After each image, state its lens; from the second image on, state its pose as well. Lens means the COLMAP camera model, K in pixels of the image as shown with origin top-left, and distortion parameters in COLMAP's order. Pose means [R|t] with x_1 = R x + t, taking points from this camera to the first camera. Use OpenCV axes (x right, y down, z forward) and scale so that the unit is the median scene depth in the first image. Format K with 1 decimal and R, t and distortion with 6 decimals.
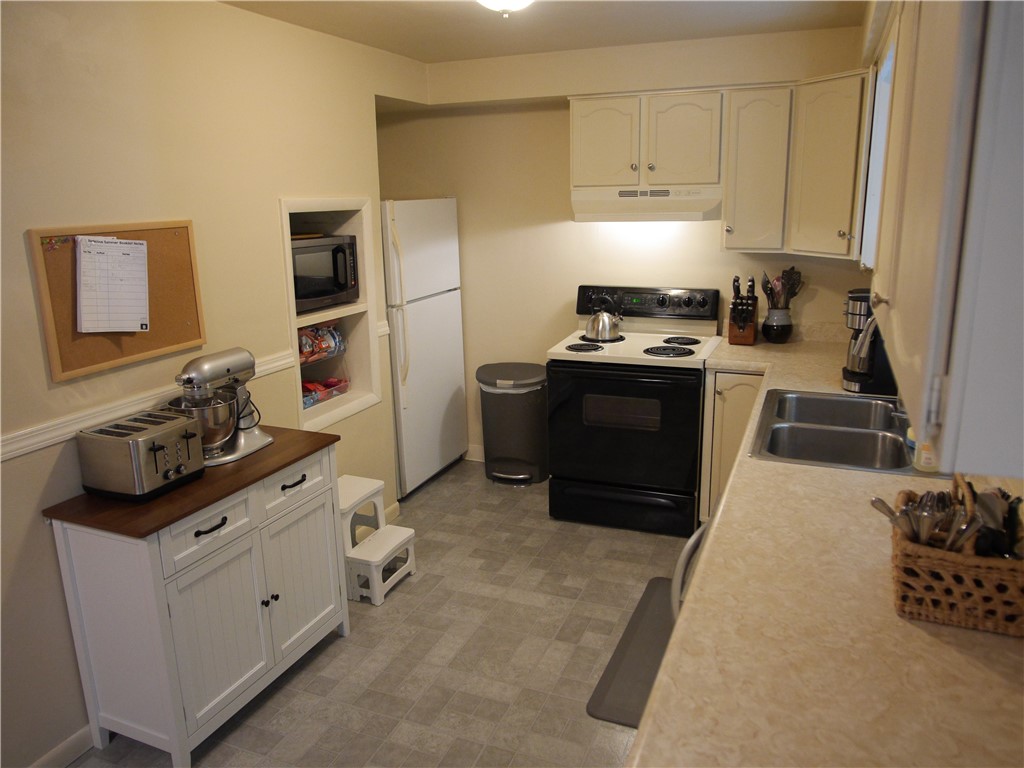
lens RADIAL K [[755.2, 0, 512.8], [0, 755.2, 383.0], [0, 0, 1]] dist [-0.029828, 0.000031]
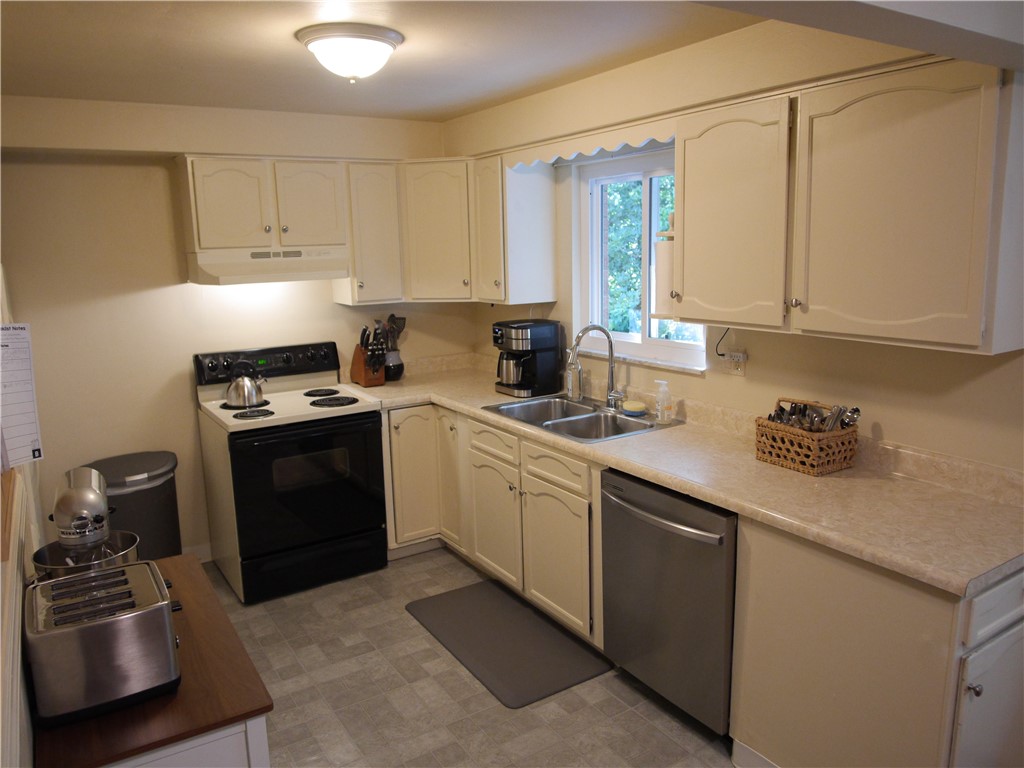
lens RADIAL K [[755.2, 0, 513.5], [0, 755.2, 381.5], [0, 0, 1]] dist [-0.029828, 0.000031]
pose [[0.572245, -0.144442, 0.807262, -0.505255], [0.214103, 0.976541, 0.022959, -0.041056], [-0.791641, 0.159699, 0.589747, 0.182779]]
